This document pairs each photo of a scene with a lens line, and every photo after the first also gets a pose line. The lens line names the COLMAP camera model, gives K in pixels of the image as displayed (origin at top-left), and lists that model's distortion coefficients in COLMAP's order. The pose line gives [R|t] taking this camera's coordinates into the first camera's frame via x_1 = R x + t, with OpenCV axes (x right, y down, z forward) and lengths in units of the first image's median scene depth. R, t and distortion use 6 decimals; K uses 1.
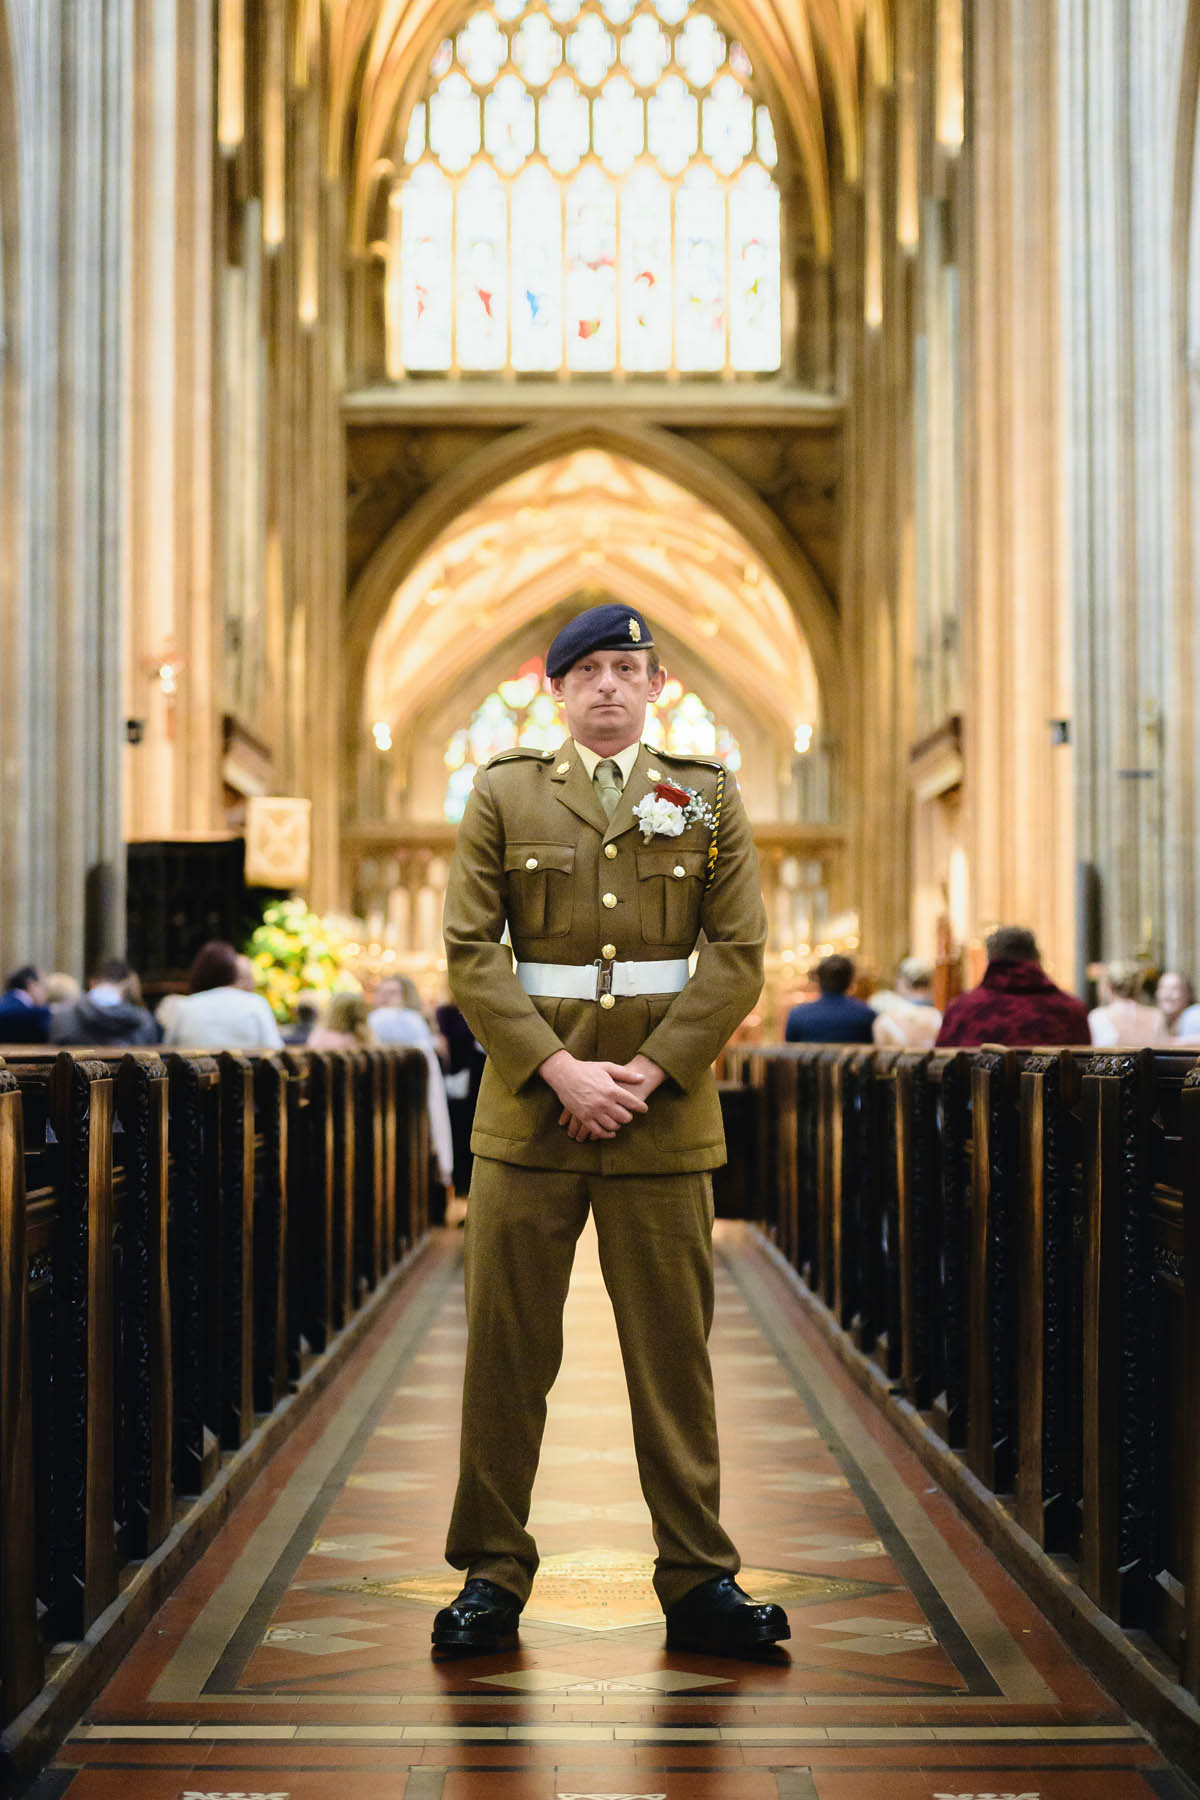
lens RADIAL K [[5314.2, 0, 604.4], [0, 5314.2, 862.3], [0, 0, 1]] dist [0.039332, -0.732526]
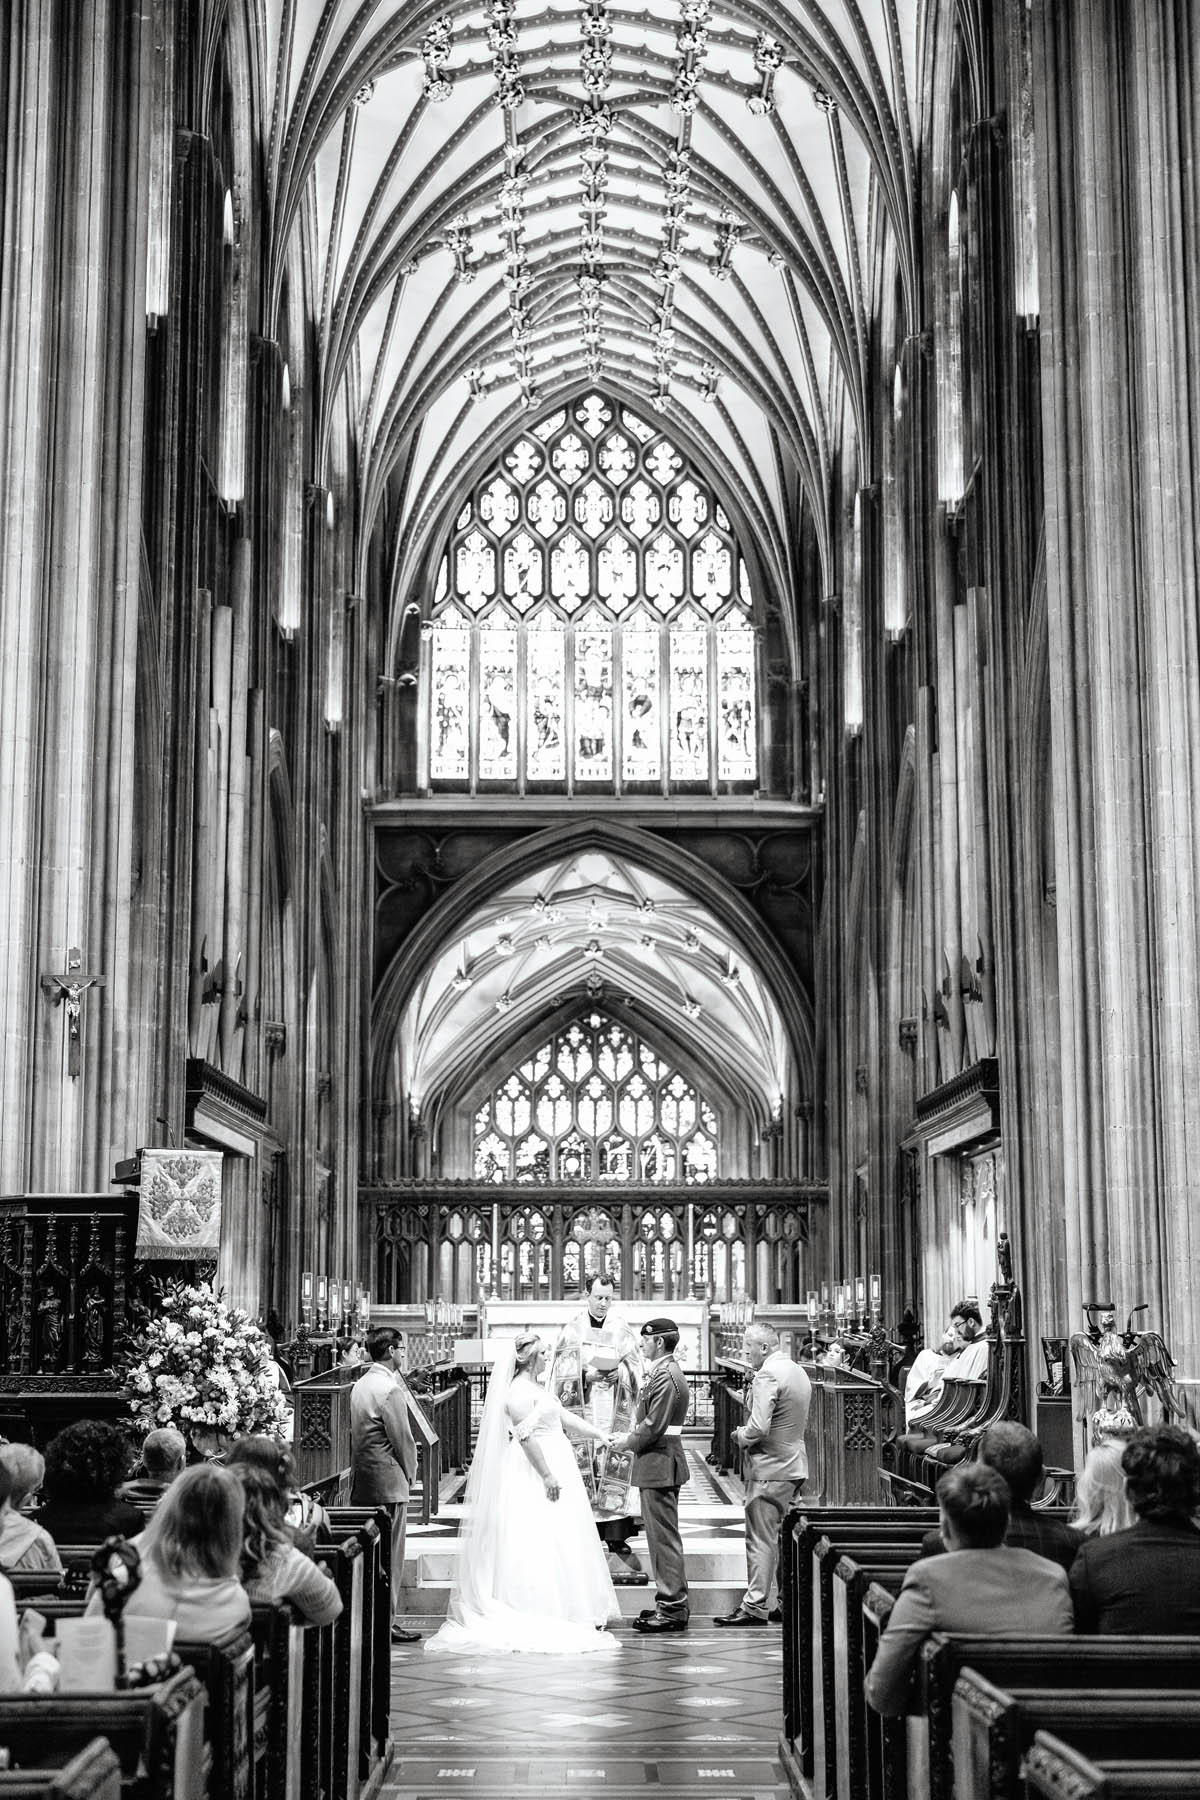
lens RADIAL K [[2630.5, 0, 568.5], [0, 2630.5, 906.8], [0, 0, 1]] dist [0.008007, -0.004184]
pose [[0.999913, -0.001017, -0.013134, -0.000472], [-0.000453, 0.993772, -0.111435, -0.002953], [0.013165, 0.111431, 0.993685, 0.443280]]
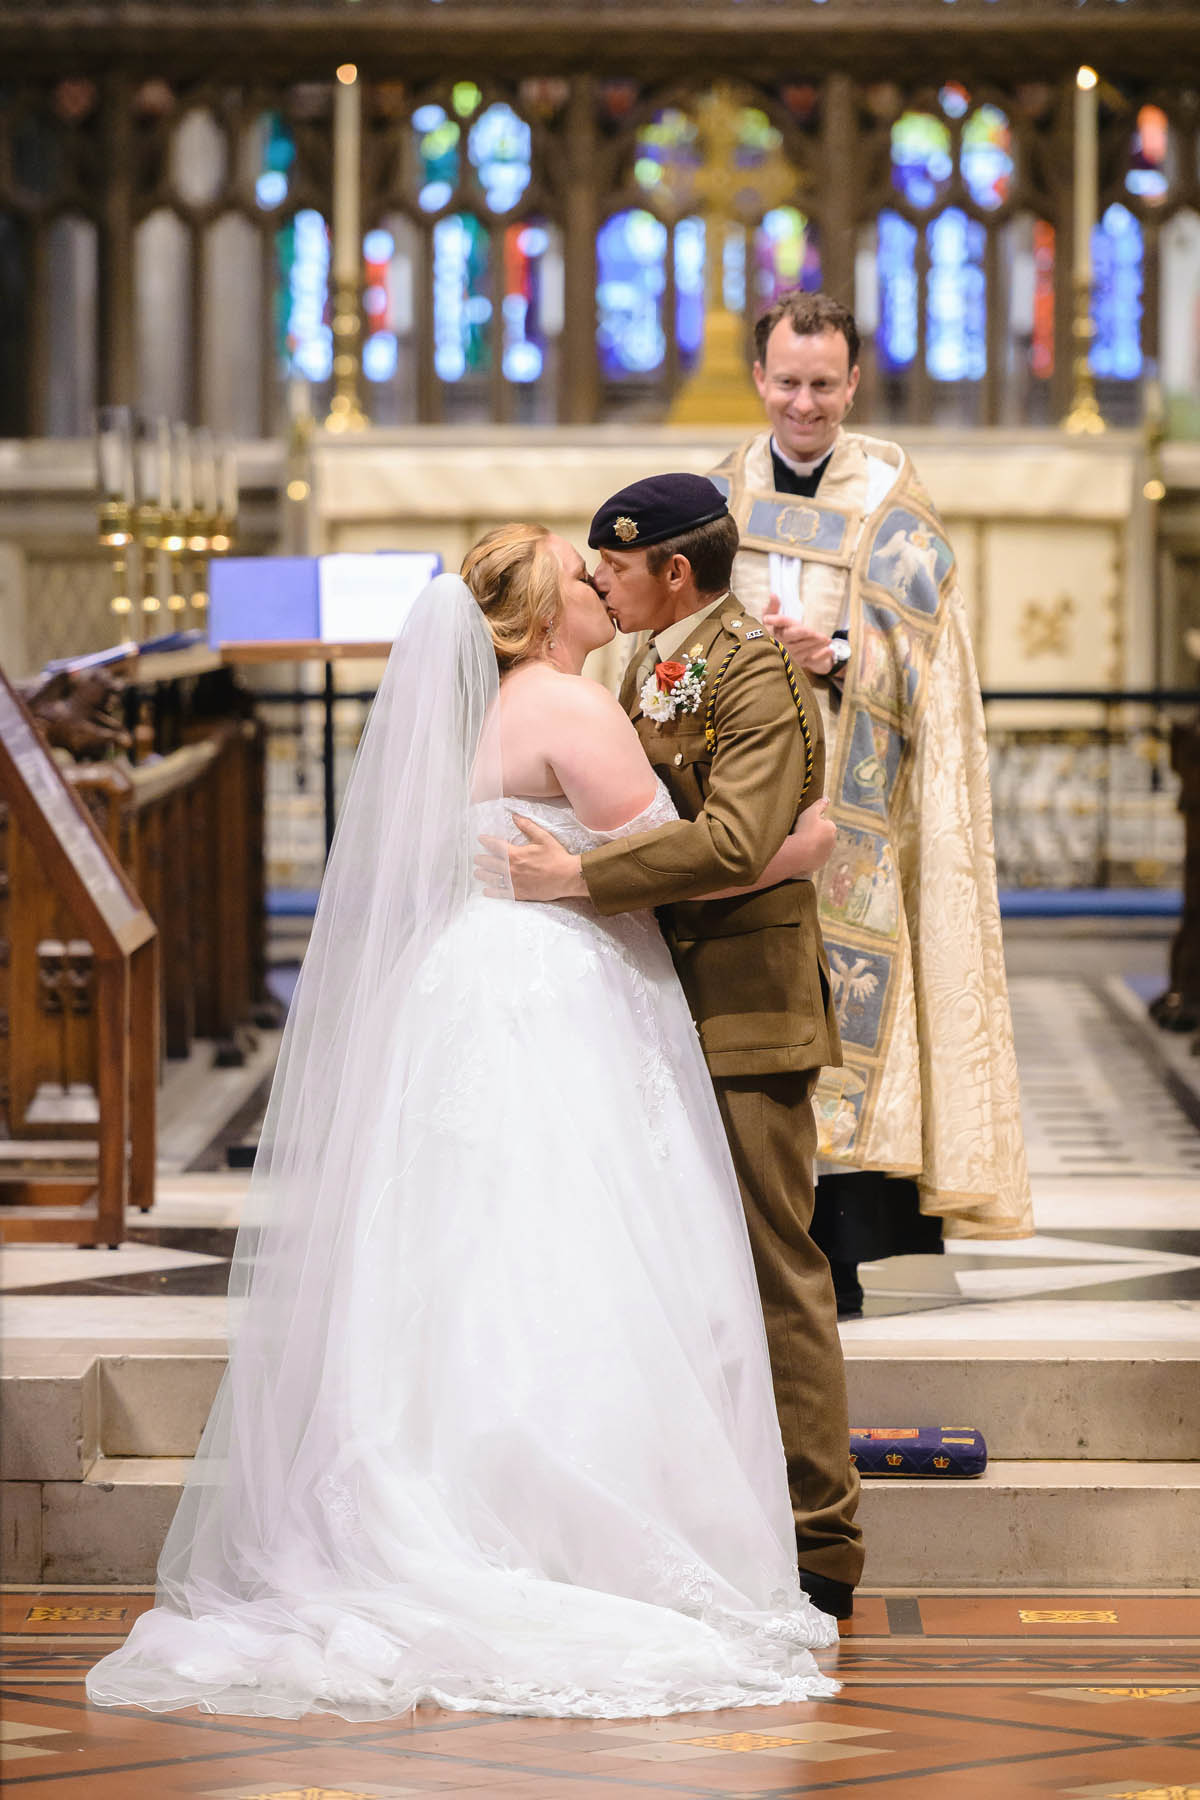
lens RADIAL K [[9402.0, 0, 600.0], [0, 9402.0, 900.0], [0, 0, 1]] dist [-0.084736, 6.988591]
pose [[0.999952, 0.003149, -0.009230, -0.003978], [-0.002386, 0.996667, 0.081548, 0.000640], [0.009456, -0.081522, 0.996627, 0.473059]]
